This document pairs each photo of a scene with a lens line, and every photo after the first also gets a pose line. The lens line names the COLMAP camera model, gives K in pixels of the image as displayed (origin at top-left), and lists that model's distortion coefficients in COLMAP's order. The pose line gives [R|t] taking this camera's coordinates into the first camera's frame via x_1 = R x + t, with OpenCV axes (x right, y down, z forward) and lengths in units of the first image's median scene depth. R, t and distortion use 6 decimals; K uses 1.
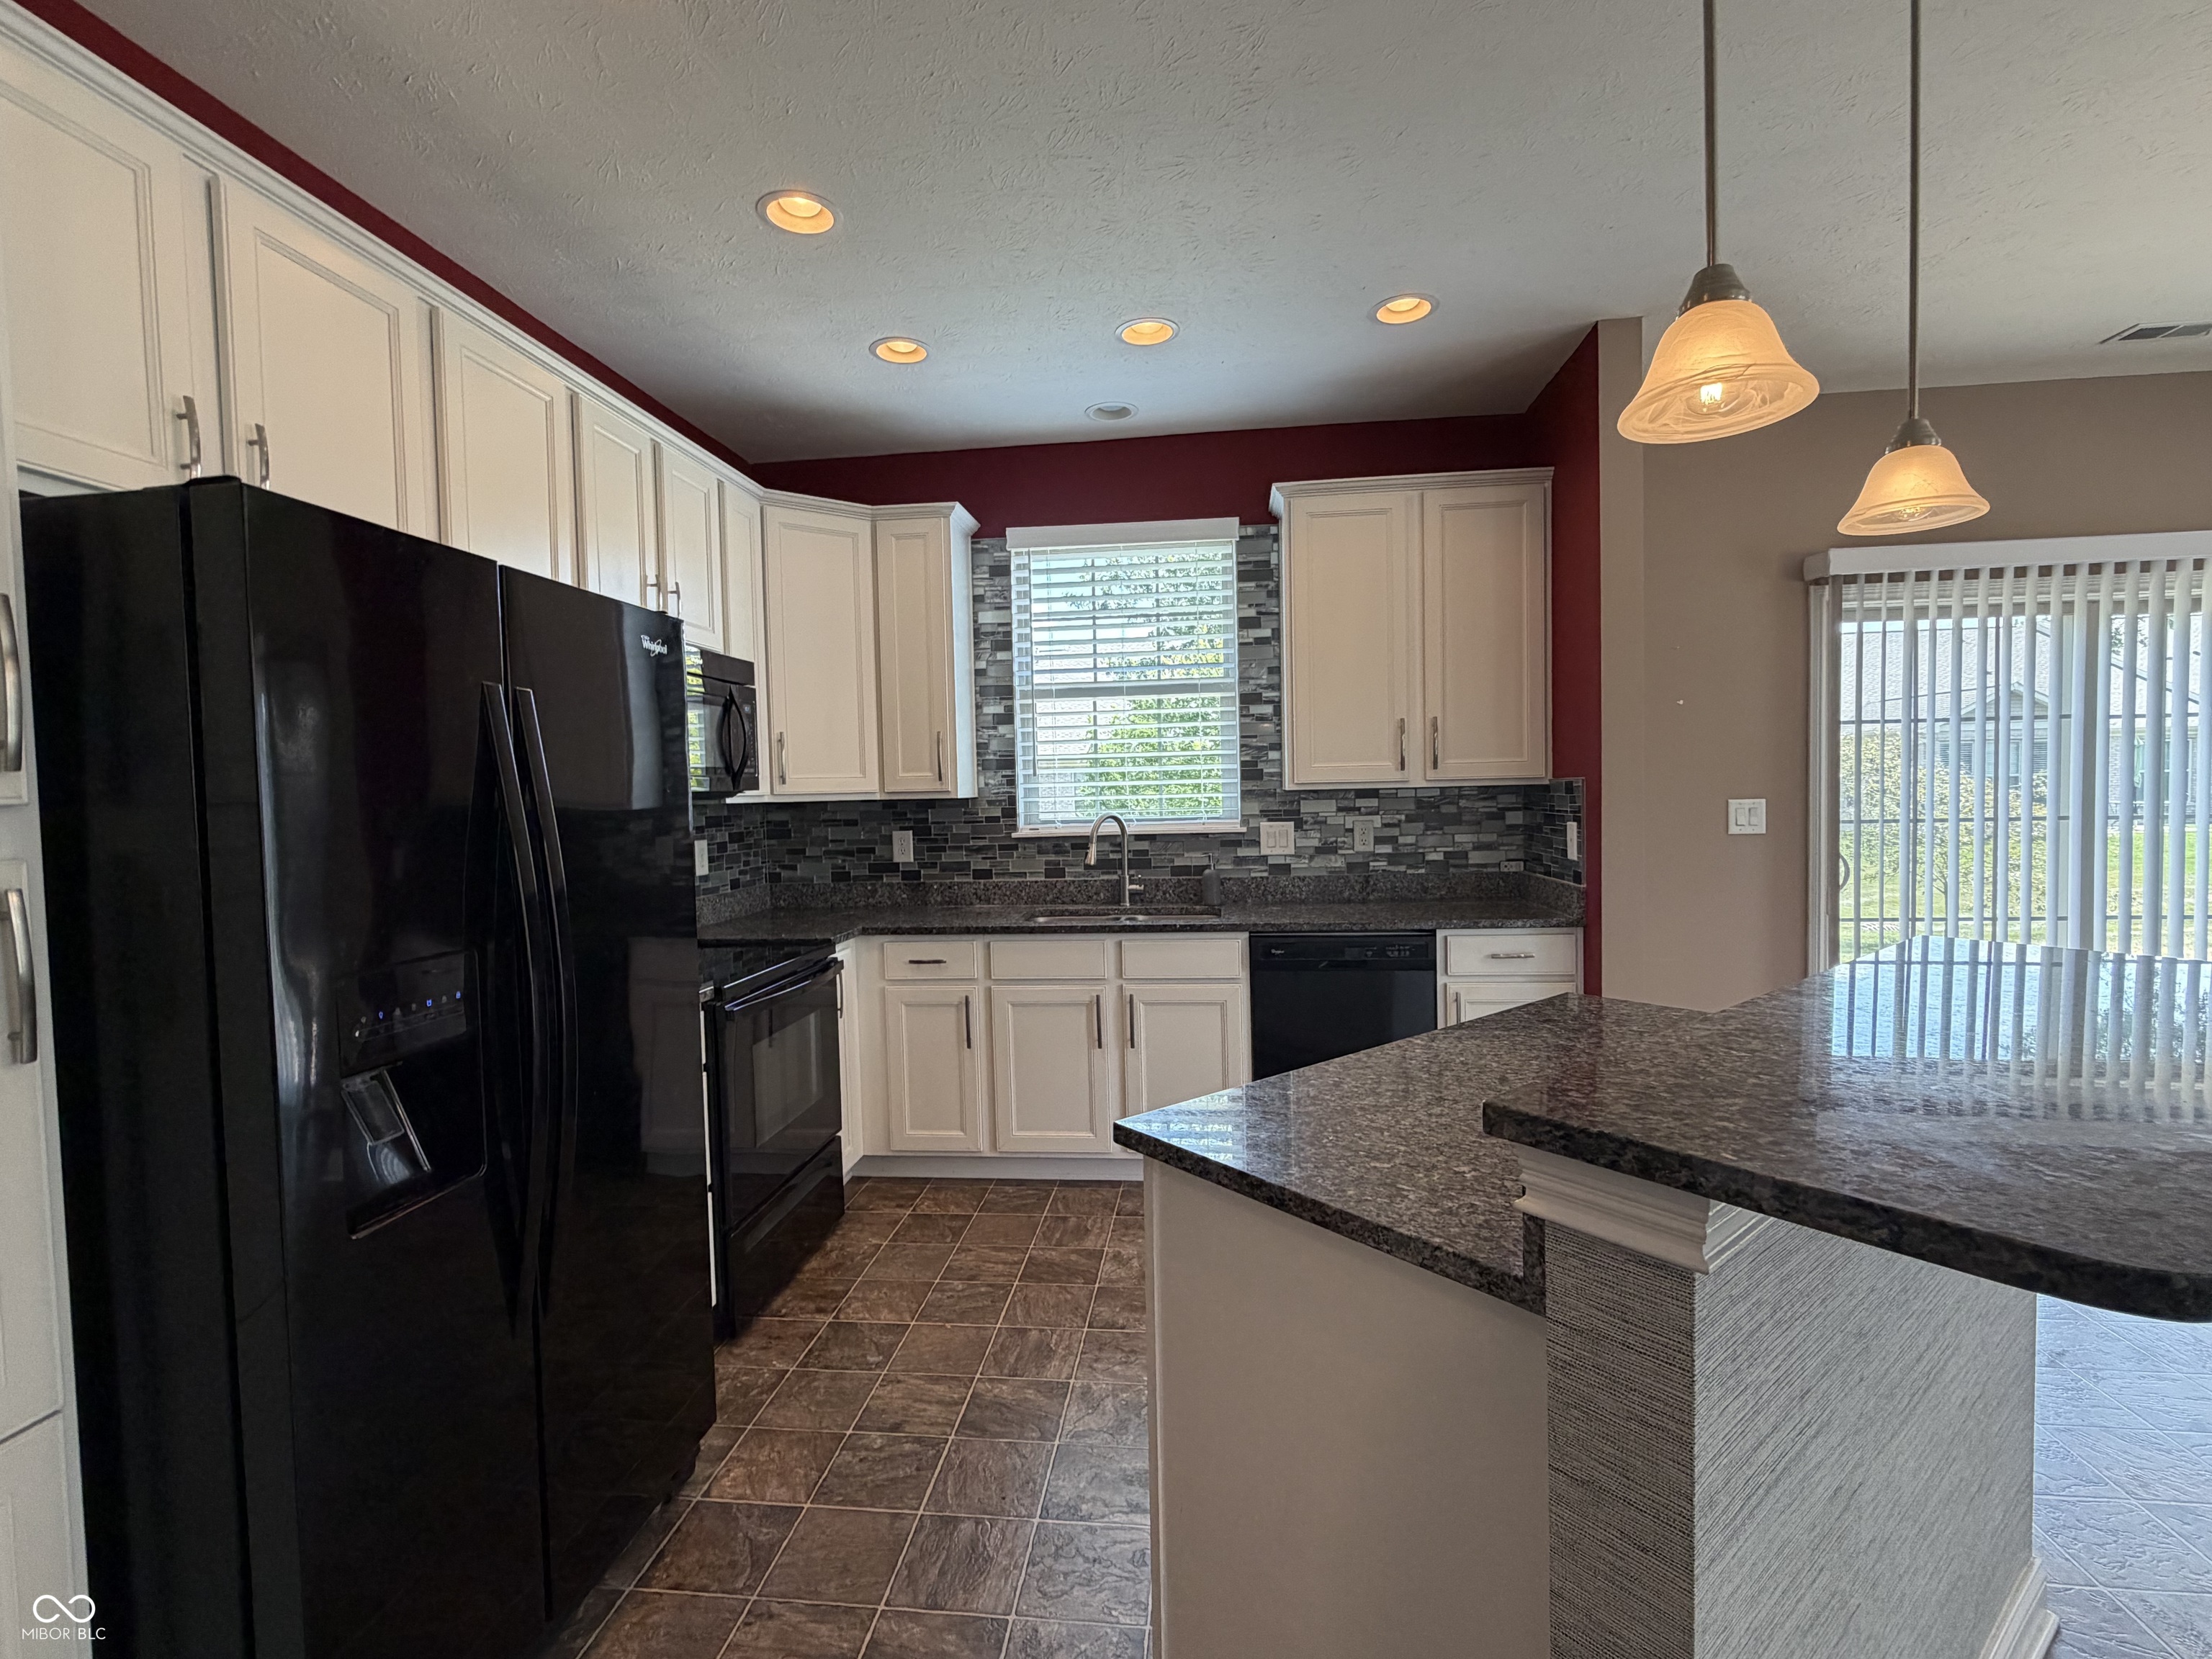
lens RADIAL K [[1023.6, 0, 1104.4], [0, 1023.6, 824.8], [0, 0, 1]] dist [0.000381, 0.001356]
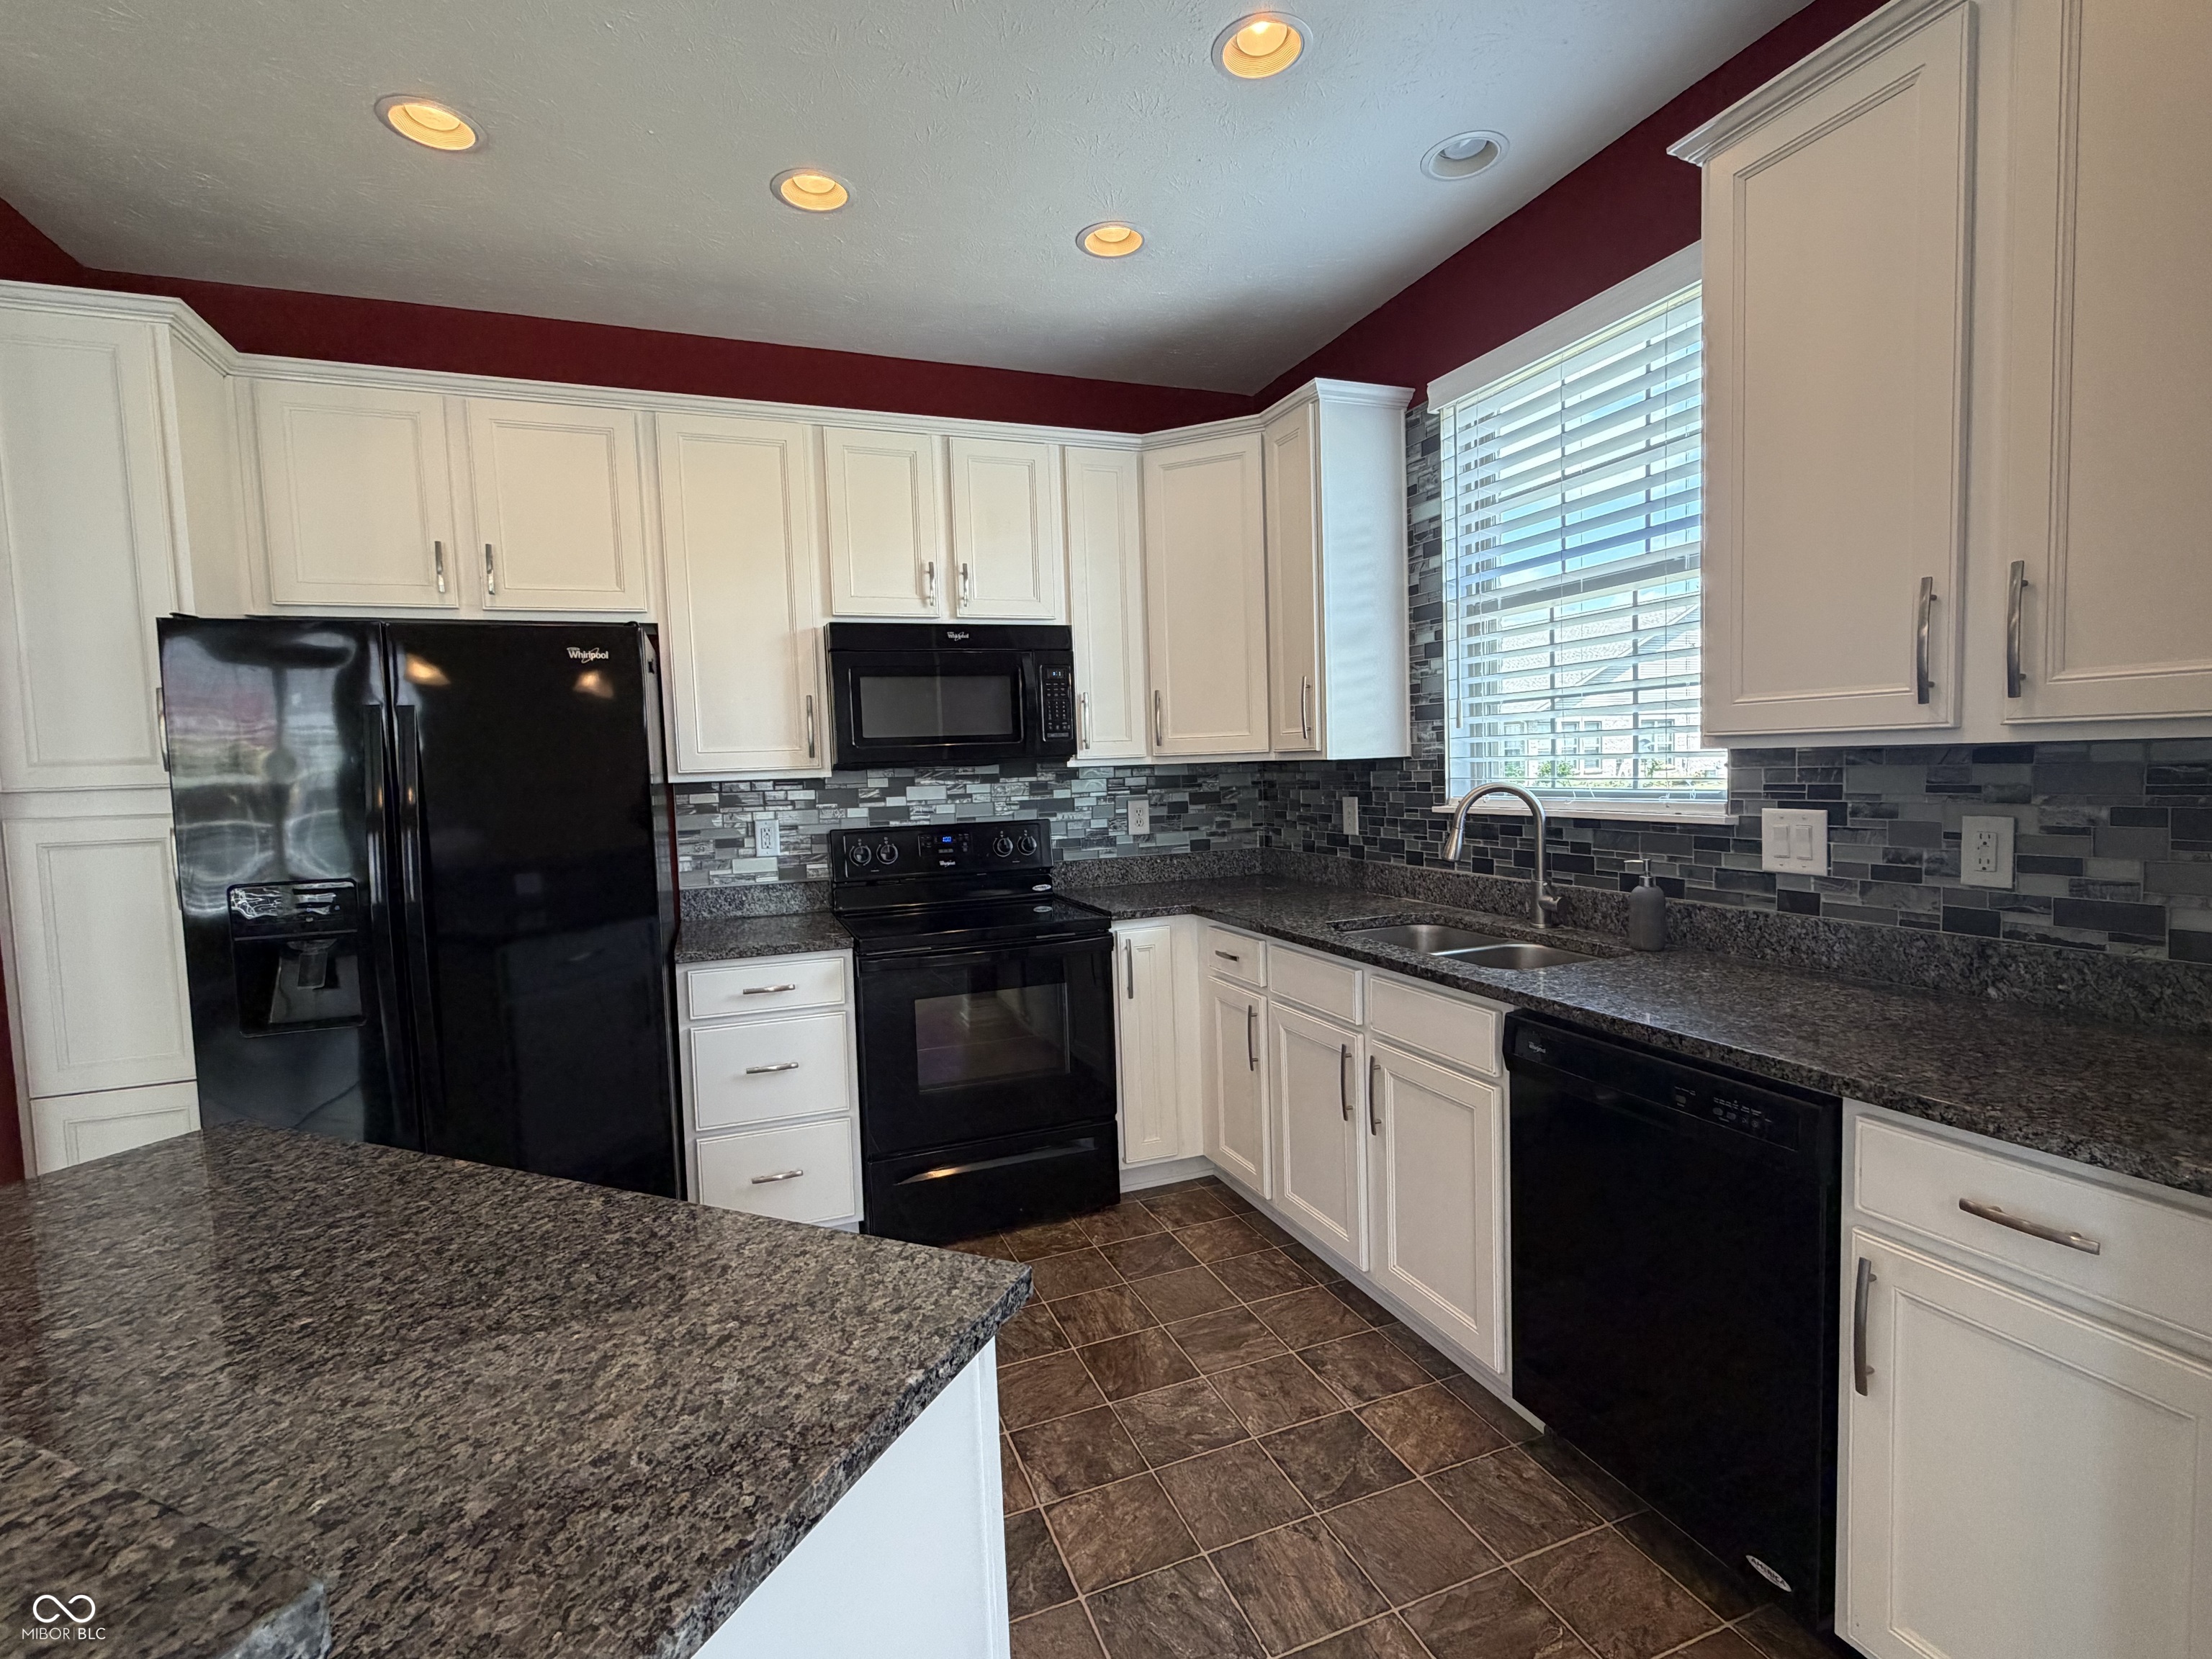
lens RADIAL K [[1023.6, 0, 1106.1], [0, 1023.6, 827.5], [0, 0, 1]] dist [0.000381, 0.001356]
pose [[0.468730, 0.065040, -0.880944, 0.457722], [-0.007643, 0.997547, 0.069582, -0.026557], [0.883309, -0.025882, 0.468077, 0.459083]]
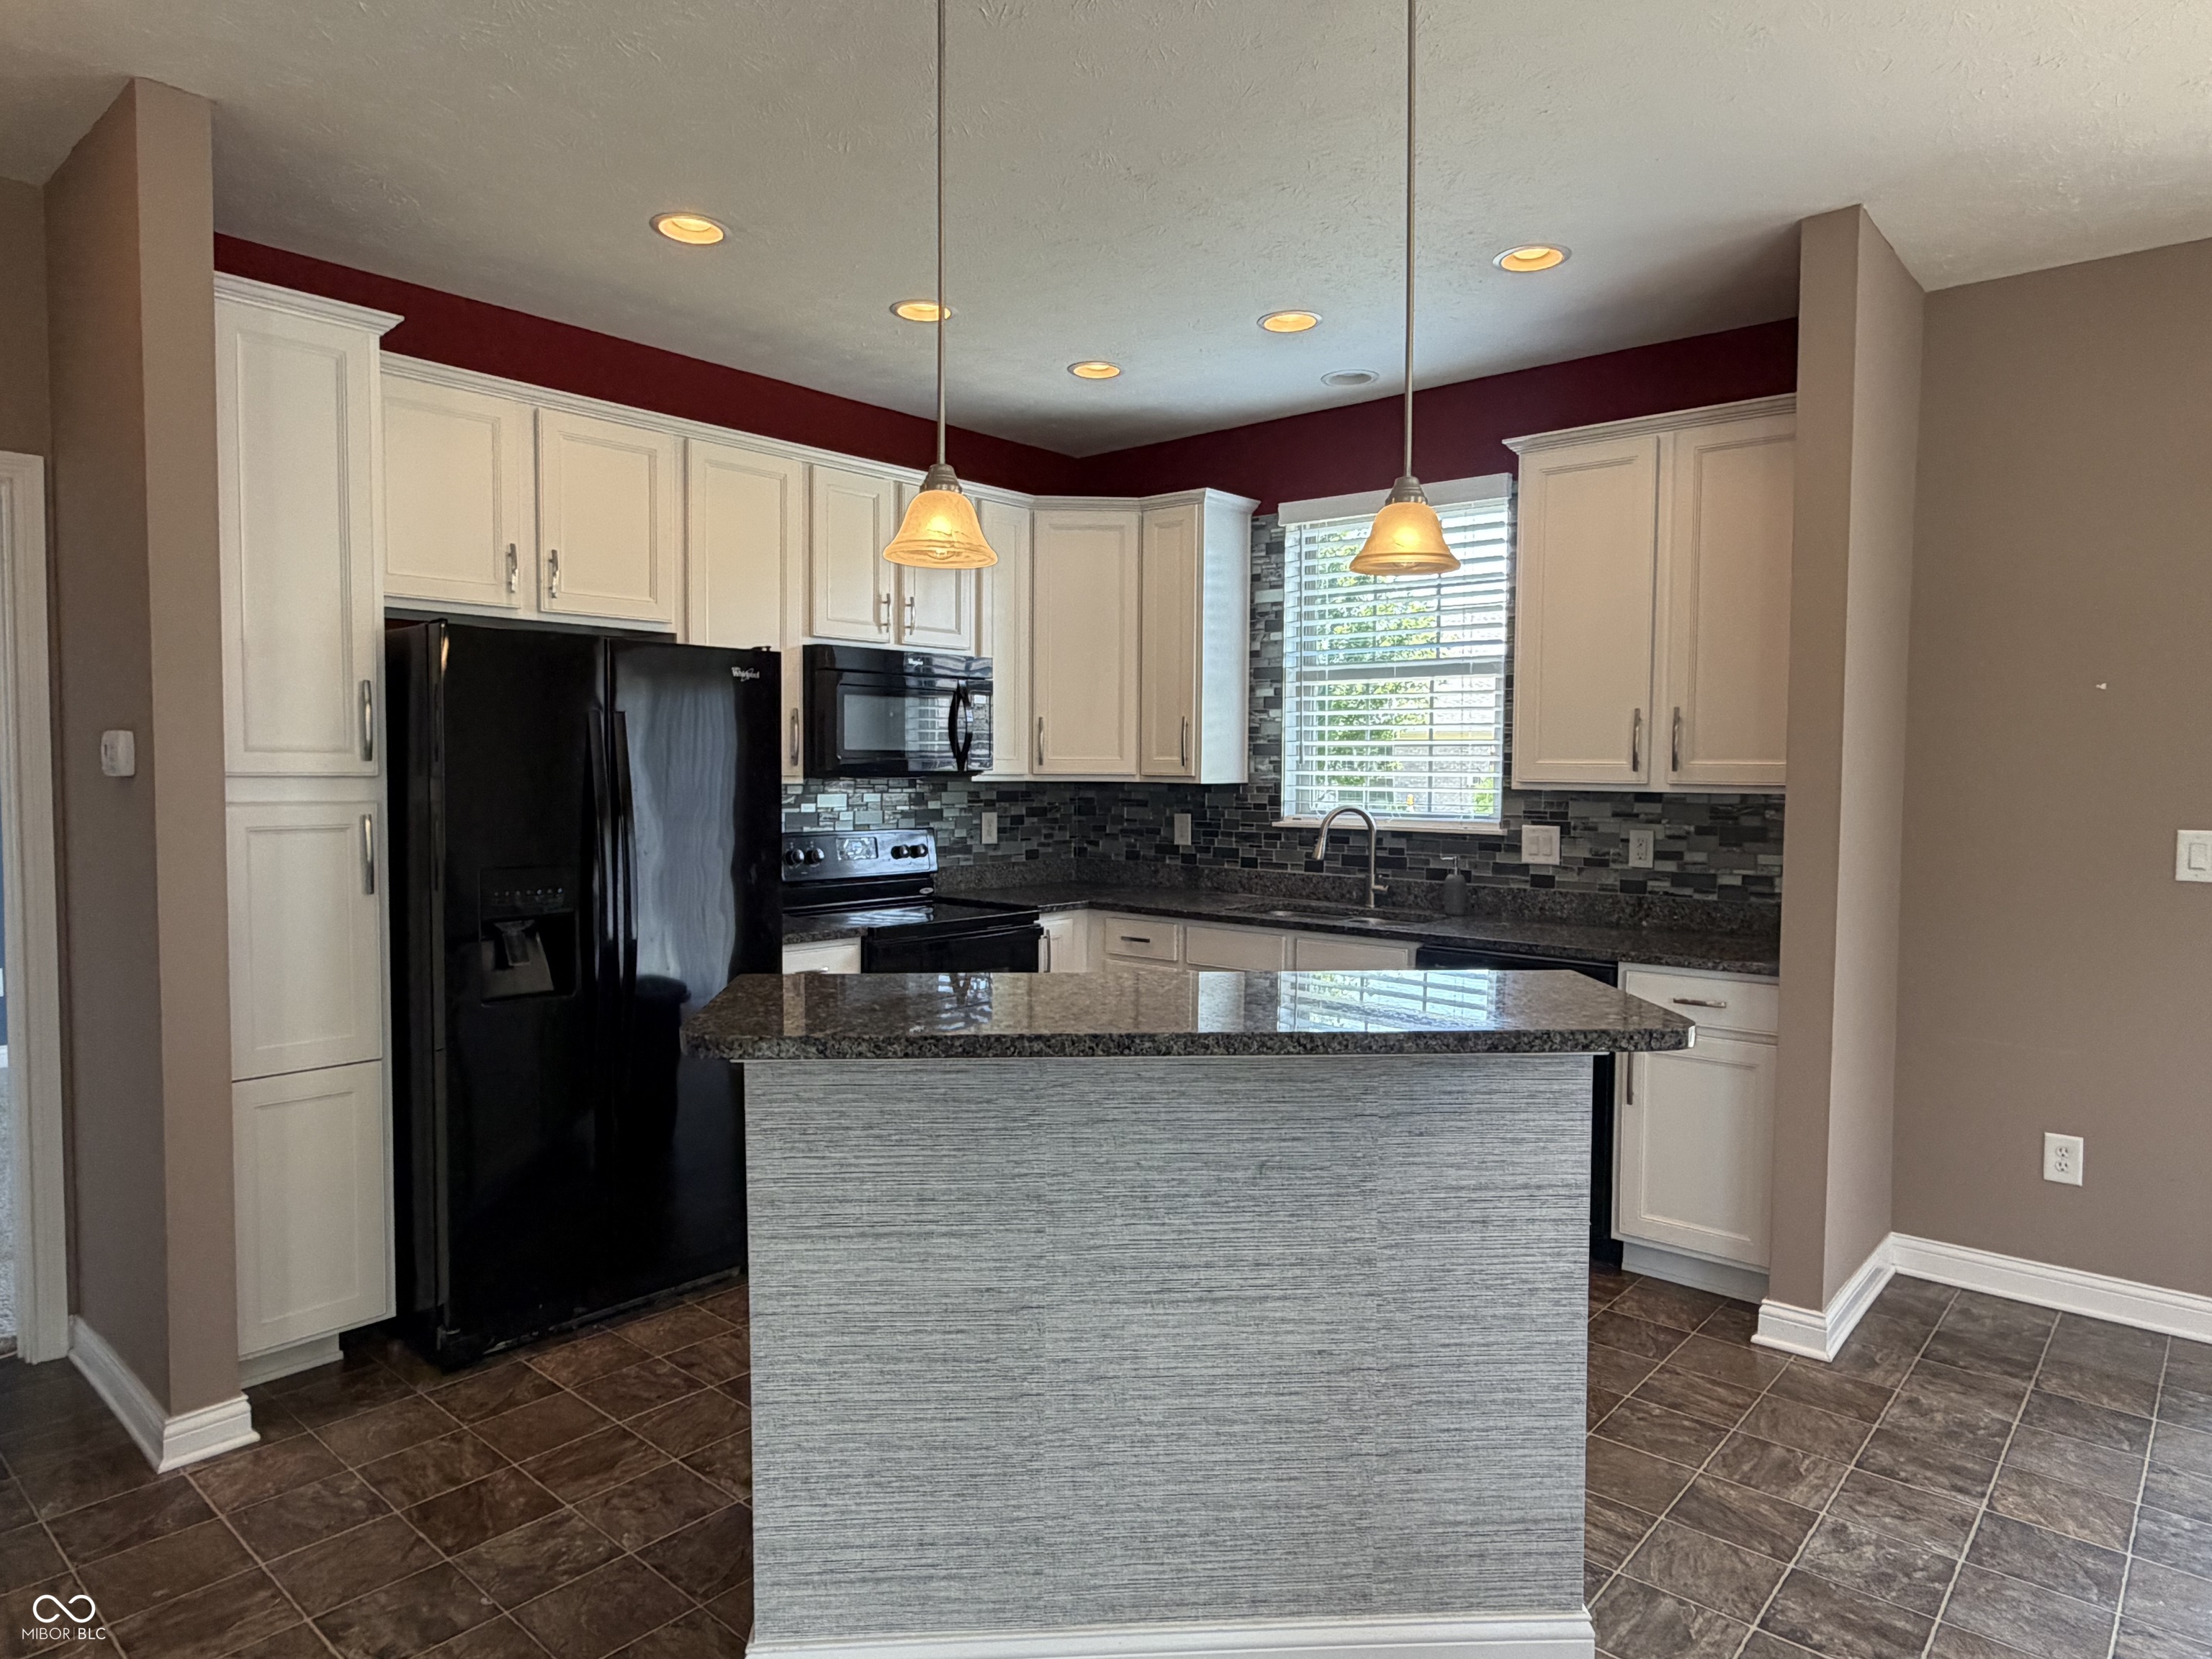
lens RADIAL K [[1334.6, 0, 1105.0], [0, 1334.6, 827.3], [0, 0, 1]] dist [-0.003270, 0.001460]
pose [[0.824893, 0.057497, -0.562358, 0.494832], [-0.046929, 0.998345, 0.033235, -0.021389], [0.563338, -0.001024, 0.826226, -0.125414]]
